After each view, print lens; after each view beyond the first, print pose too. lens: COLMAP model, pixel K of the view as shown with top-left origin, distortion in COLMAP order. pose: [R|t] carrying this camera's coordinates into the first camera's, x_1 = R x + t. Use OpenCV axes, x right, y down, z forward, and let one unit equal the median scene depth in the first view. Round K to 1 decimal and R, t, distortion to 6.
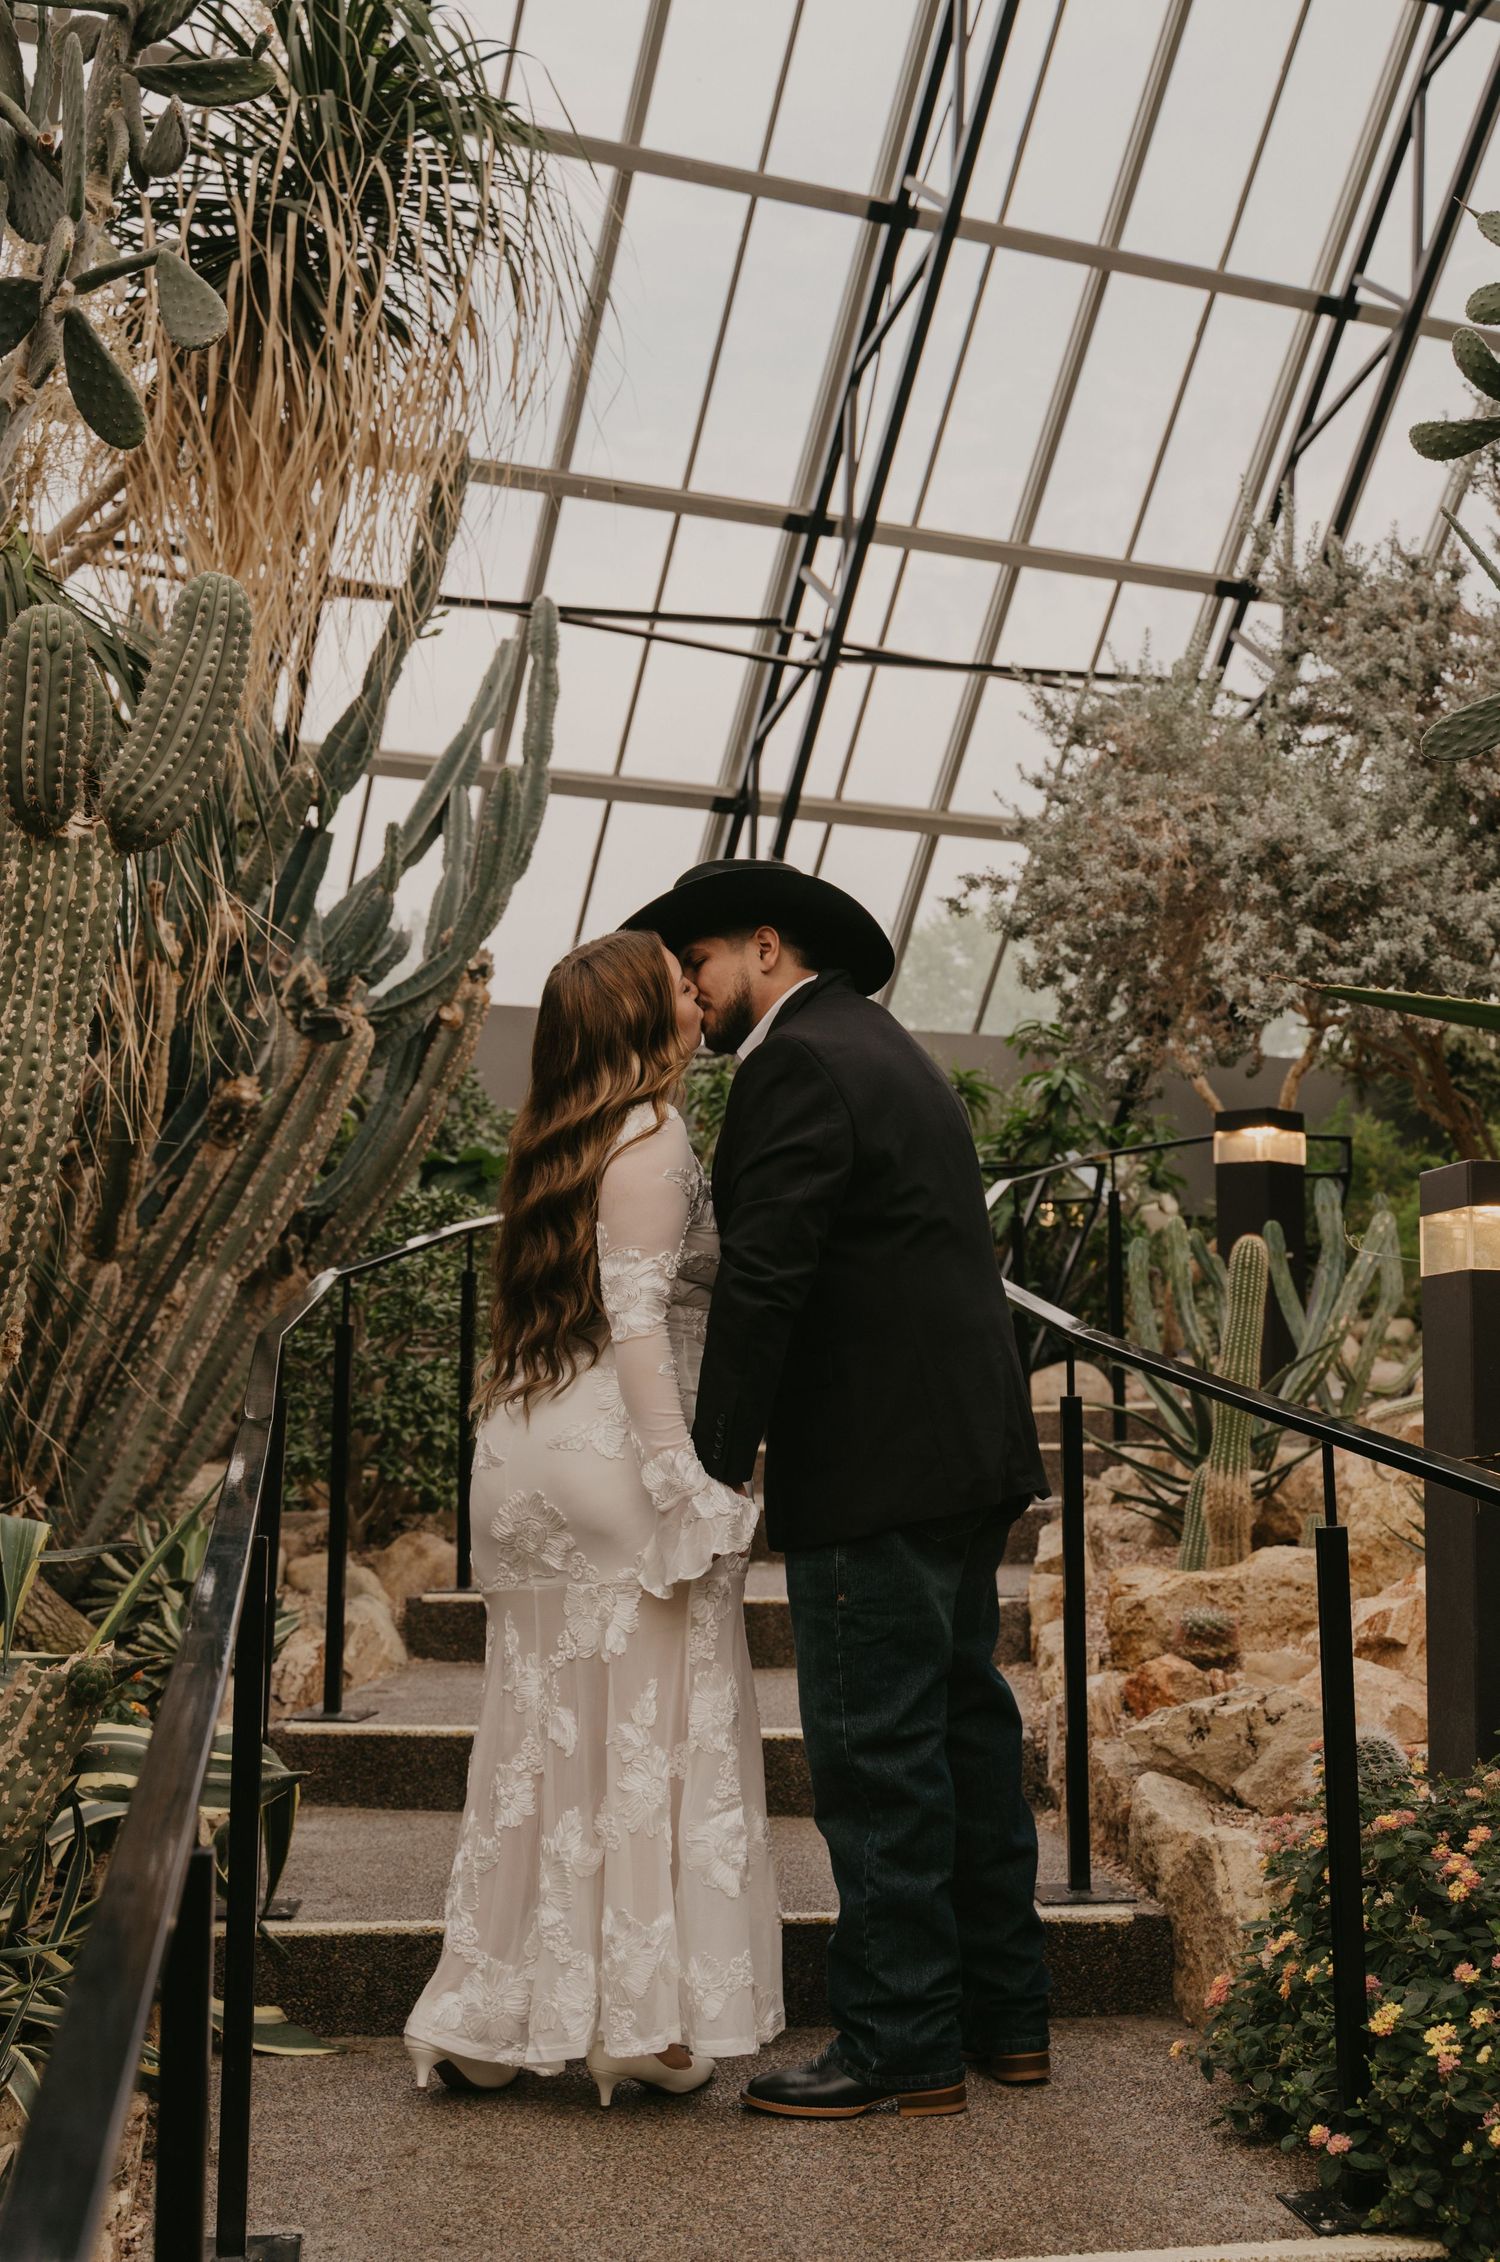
lens RADIAL K [[2423.3, 0, 750.1], [0, 2423.3, 1122.6], [0, 0, 1]] dist [0.008909, 0.000000]
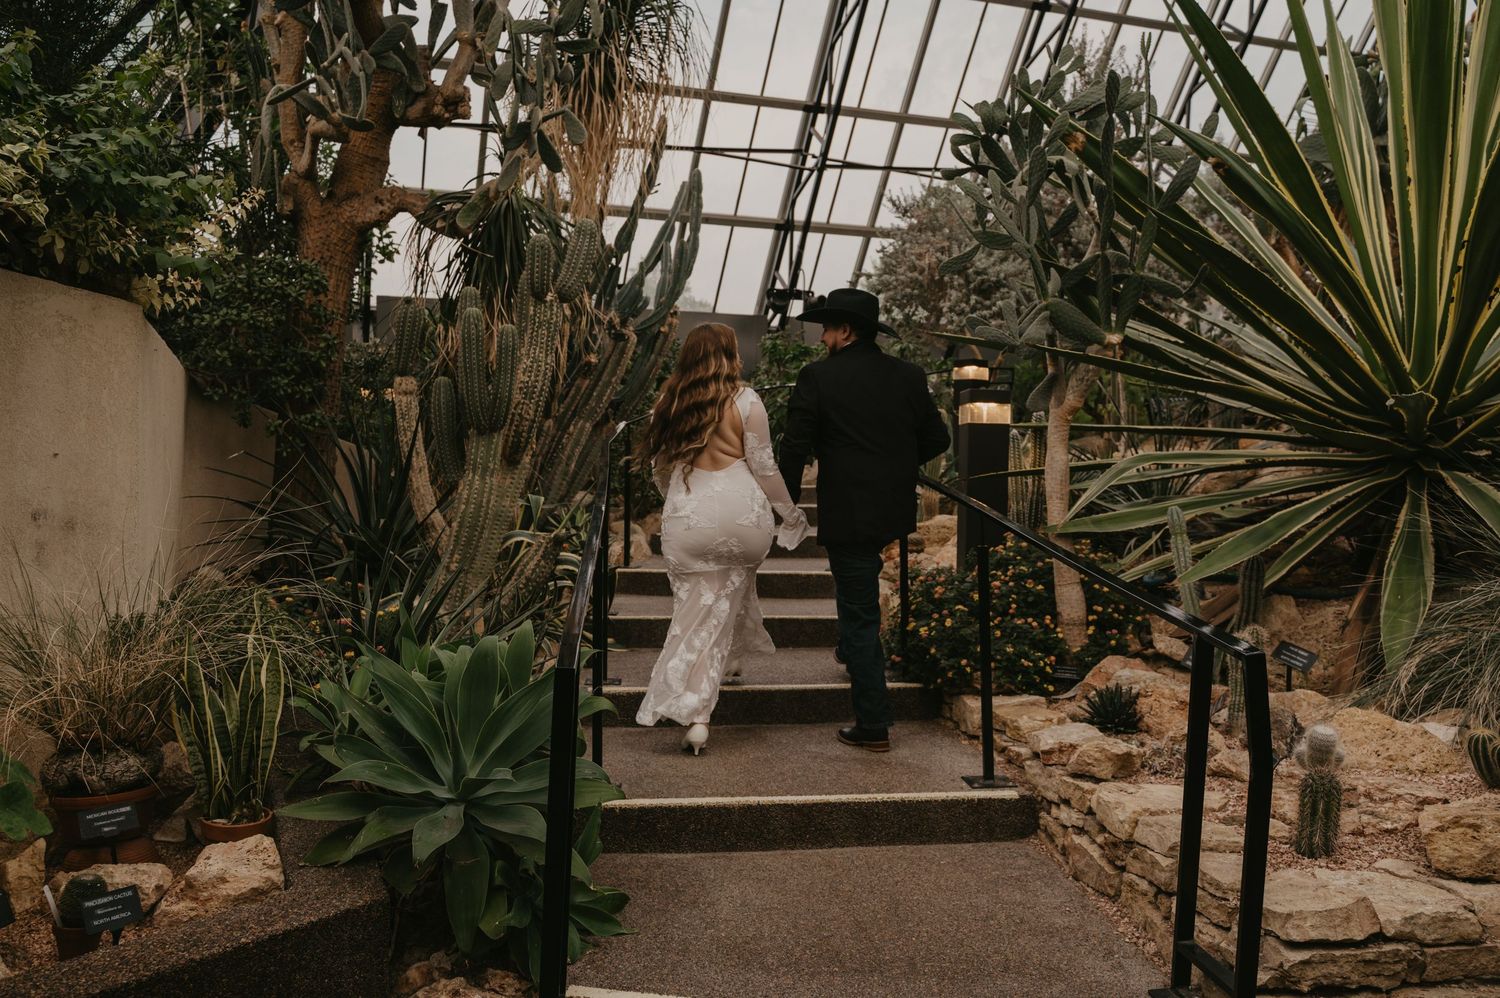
lens RADIAL K [[1194.5, 0, 754.7], [0, 1194.5, 501.0], [0, 0, 1]] dist [0.012953, 0.001907]
pose [[0.998180, 0.002939, -0.060232, 0.060447], [0.005034, 0.991263, 0.131804, -0.027797], [0.060093, -0.131867, 0.989444, -0.358901]]
